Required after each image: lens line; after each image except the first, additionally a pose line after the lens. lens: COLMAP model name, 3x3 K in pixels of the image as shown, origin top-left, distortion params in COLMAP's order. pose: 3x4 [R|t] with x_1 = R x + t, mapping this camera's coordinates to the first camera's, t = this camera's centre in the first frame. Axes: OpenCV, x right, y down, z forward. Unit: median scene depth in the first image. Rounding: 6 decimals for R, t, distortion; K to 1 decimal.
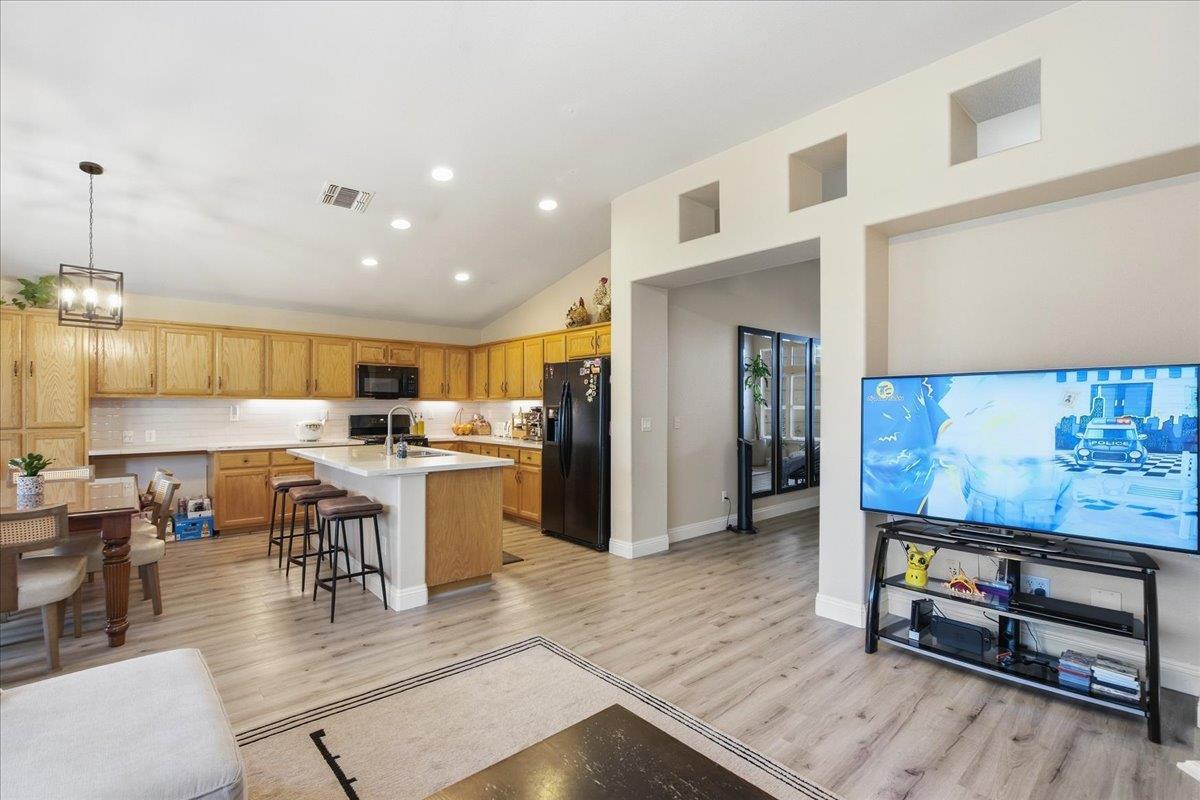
lens RADIAL K [[539.7, 0, 596.9], [0, 539.7, 408.1], [0, 0, 1]] dist [-0.010031, 0.000665]
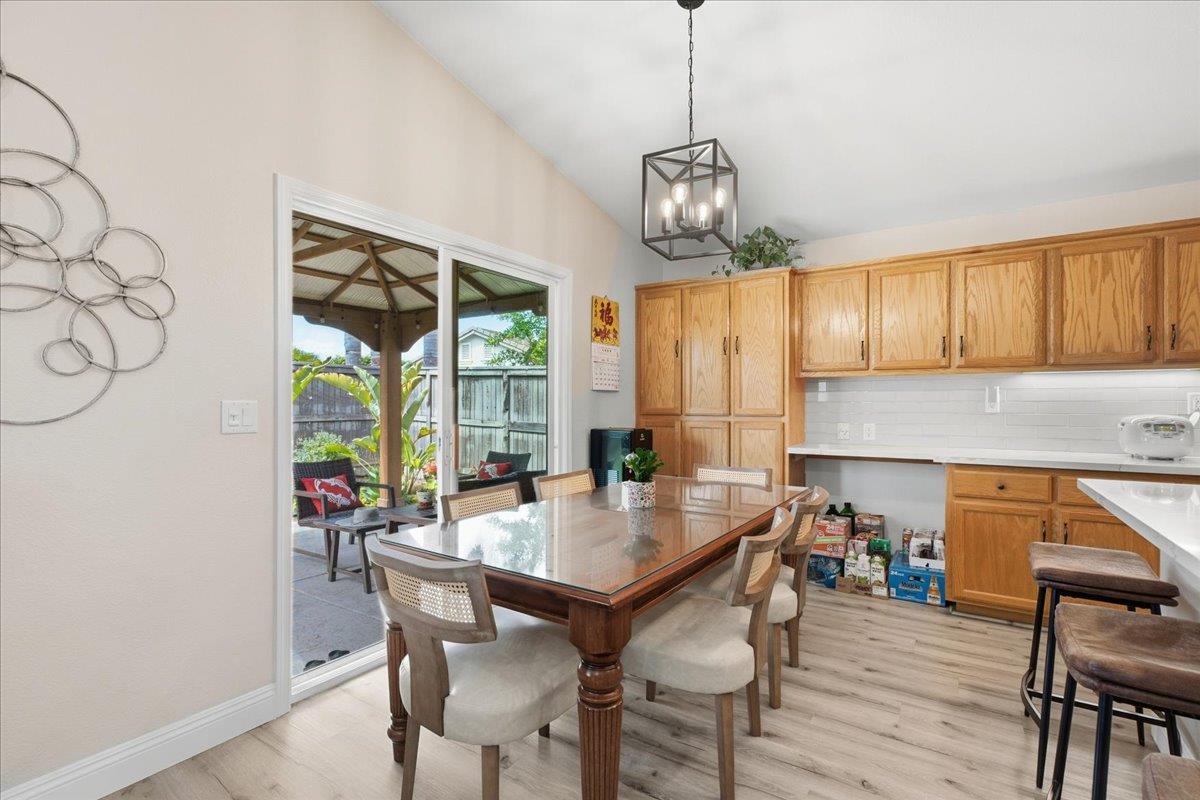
lens RADIAL K [[546.7, 0, 599.7], [0, 546.7, 405.7], [0, 0, 1]] dist [-0.018037, 0.006303]
pose [[0.258571, 0.002376, -0.965989, -0.239703], [-0.001268, 0.999997, 0.002120, 0.016973], [0.965991, 0.000676, 0.258573, 0.480378]]
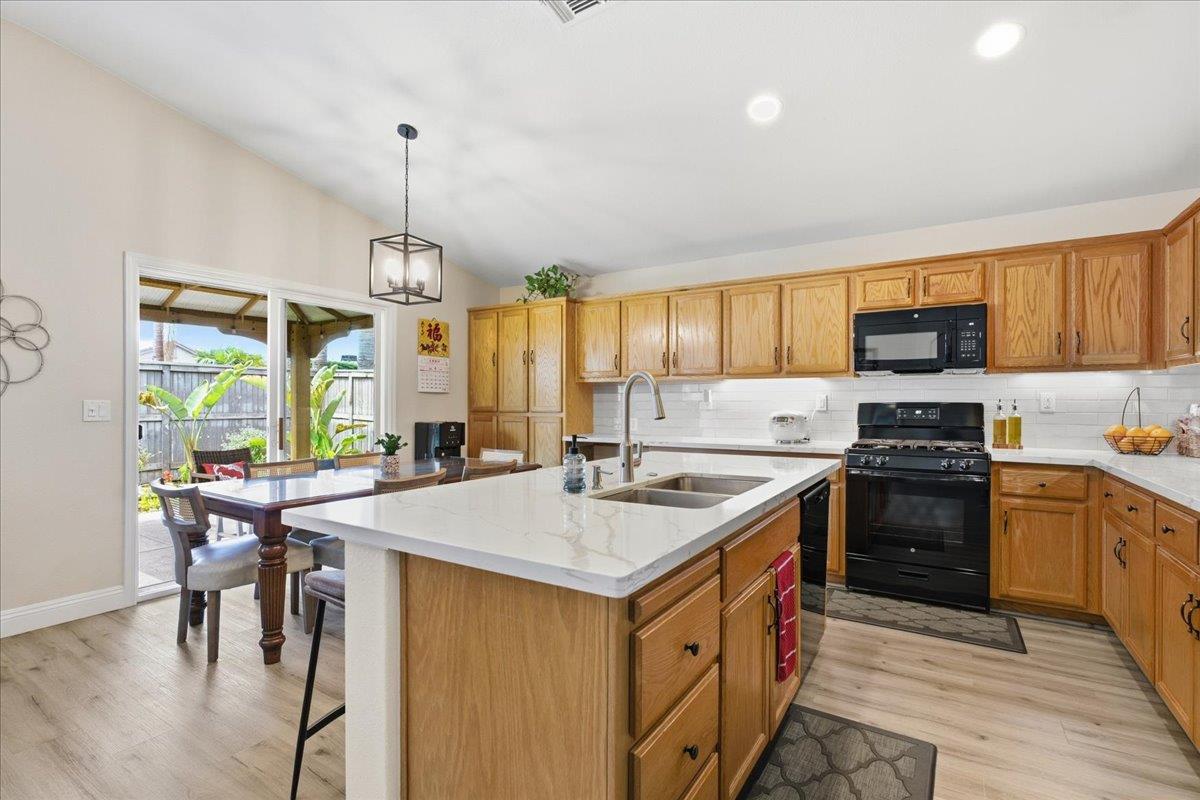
lens RADIAL K [[554.4, 0, 601.9], [0, 554.4, 405.3], [0, 0, 1]] dist [-0.010735, 0.001315]
pose [[0.284901, 0.003188, -0.958552, 0.049640], [-0.001153, 0.999995, 0.002983, 0.017277], [0.958556, 0.000256, 0.284903, 0.685658]]
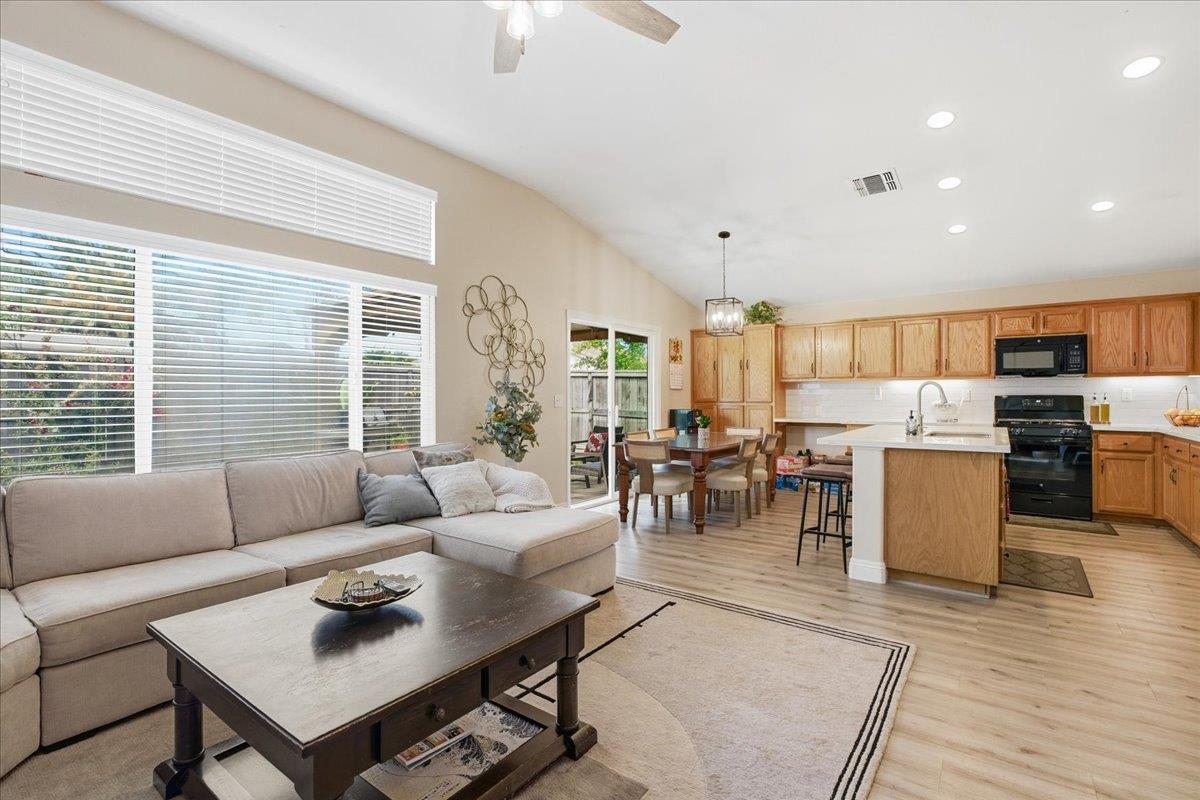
lens RADIAL K [[548.6, 0, 602.5], [0, 548.6, 394.3], [0, 0, 1]] dist [-0.009462, 0.001375]
pose [[0.220258, -0.004612, -0.975431, 0.354753], [0.000728, 0.999989, -0.004563, 0.017920], [0.975441, 0.000295, 0.220259, 0.193472]]
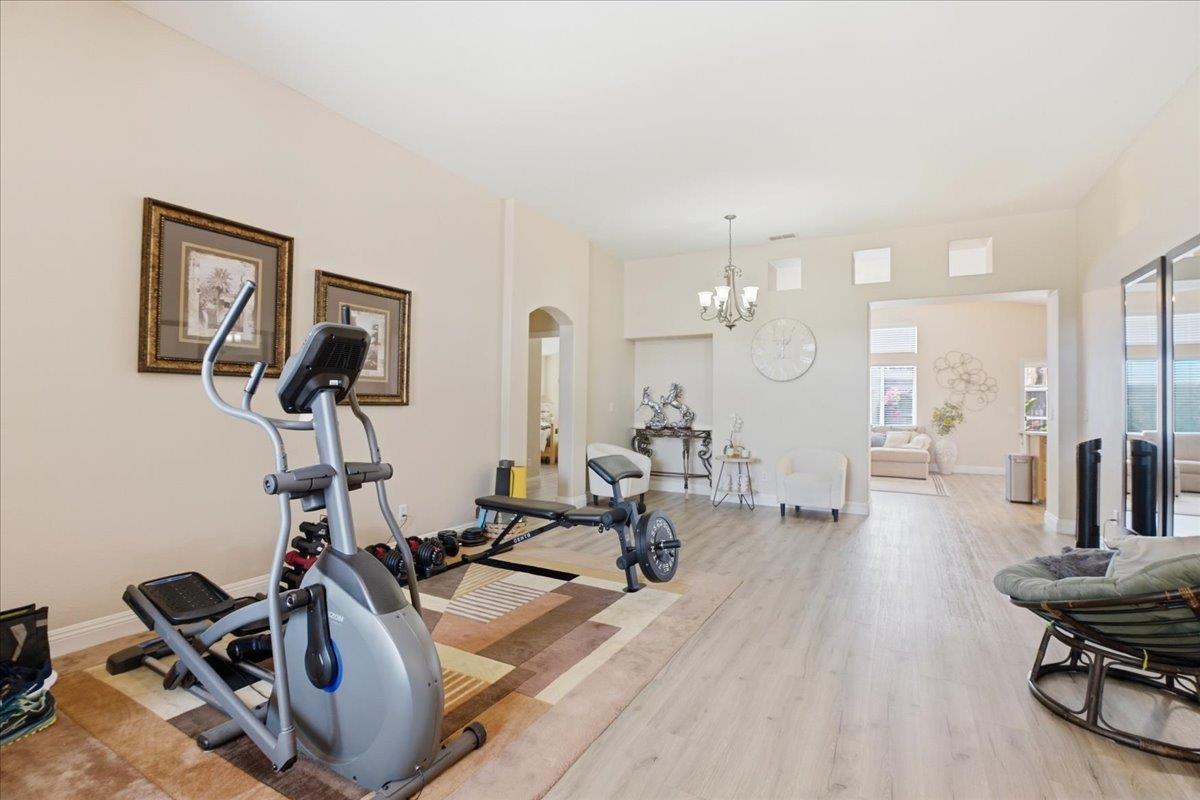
lens RADIAL K [[548.6, 0, 602.5], [0, 548.6, 394.3], [0, 0, 1]] dist [-0.009462, 0.001375]
pose [[-0.936992, -0.019010, -0.348834, 1.259942], [-0.015269, 0.999793, -0.013470, 0.015958], [0.349018, -0.007295, -0.937088, 1.573665]]
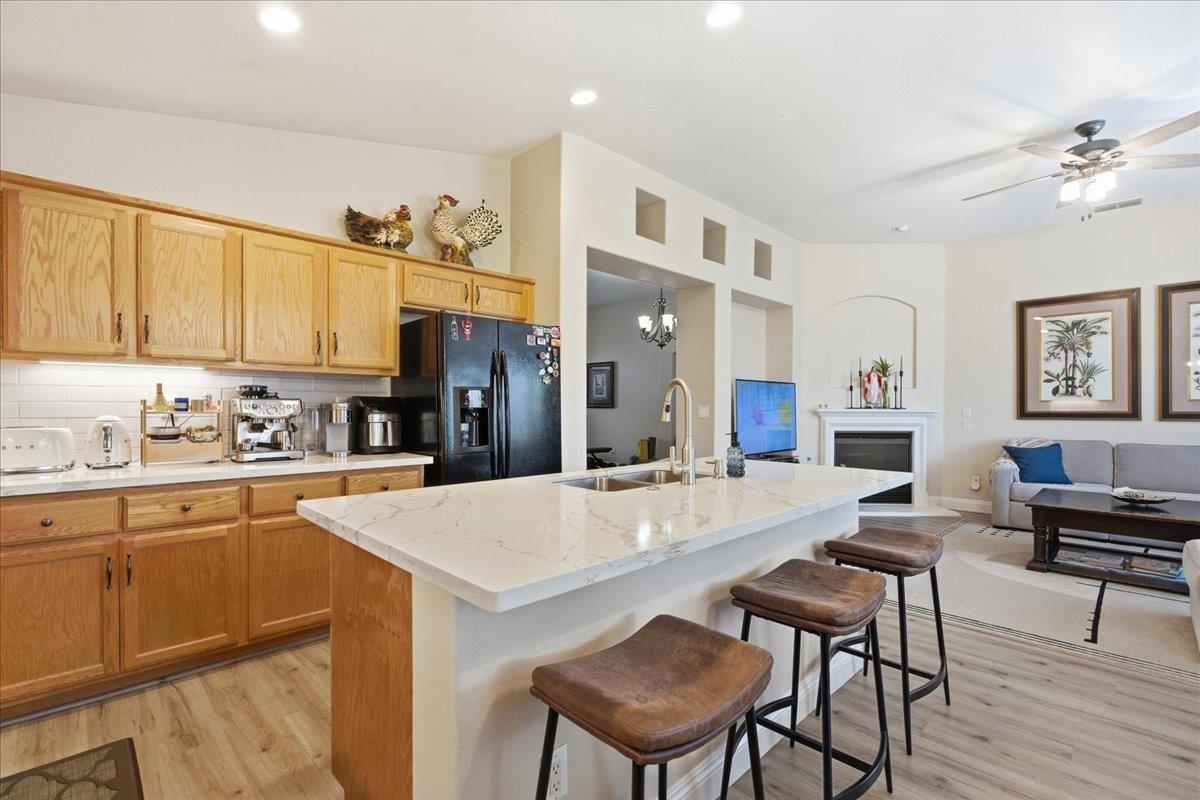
lens RADIAL K [[539.7, 0, 596.9], [0, 539.7, 408.1], [0, 0, 1]] dist [-0.010031, 0.000665]
pose [[-0.056545, -0.005284, 0.998386, -0.688676], [-0.002181, 0.999984, 0.005169, 0.015630], [-0.998398, -0.001886, -0.056555, 0.896978]]
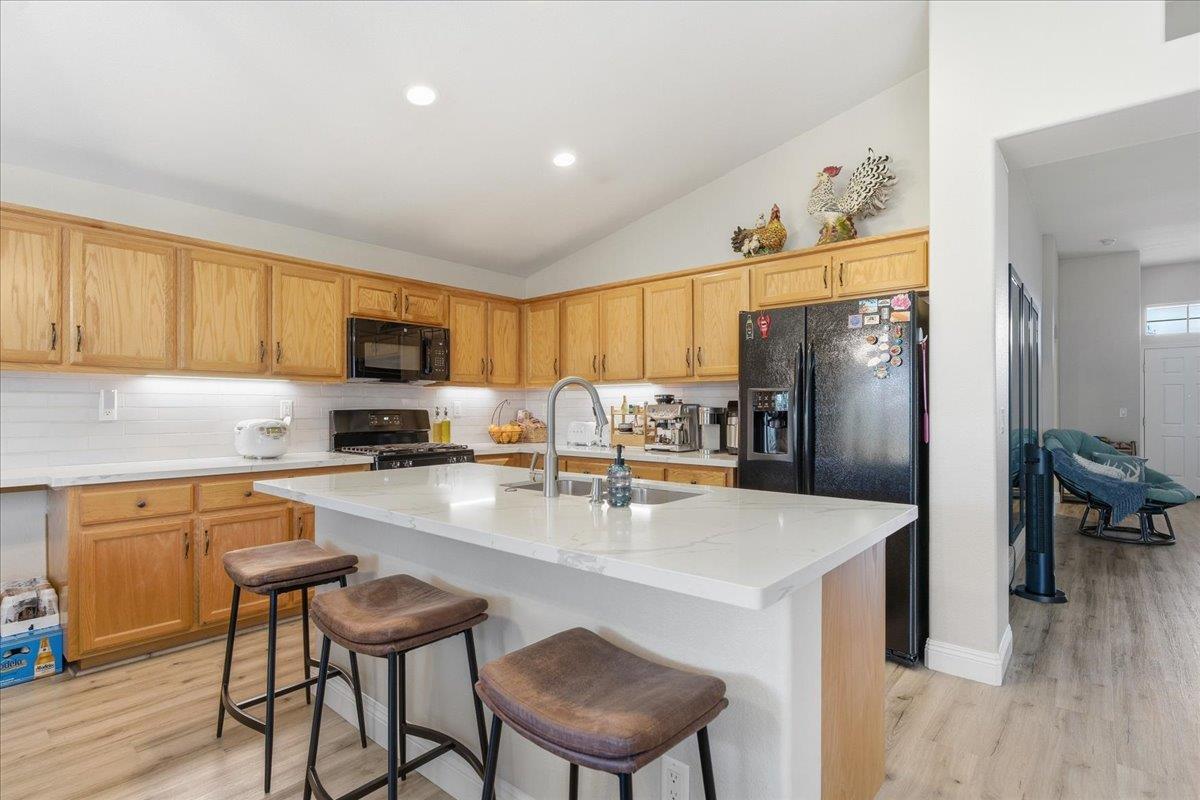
lens RADIAL K [[585.2, 0, 597.6], [0, 585.2, 409.1], [0, 0, 1]] dist [-0.003608, 0.000573]
pose [[0.989542, -0.002745, 0.144218, -0.336698], [0.003054, 0.999993, -0.001919, 0.017148], [-0.144212, 0.002339, 0.989544, 0.443067]]
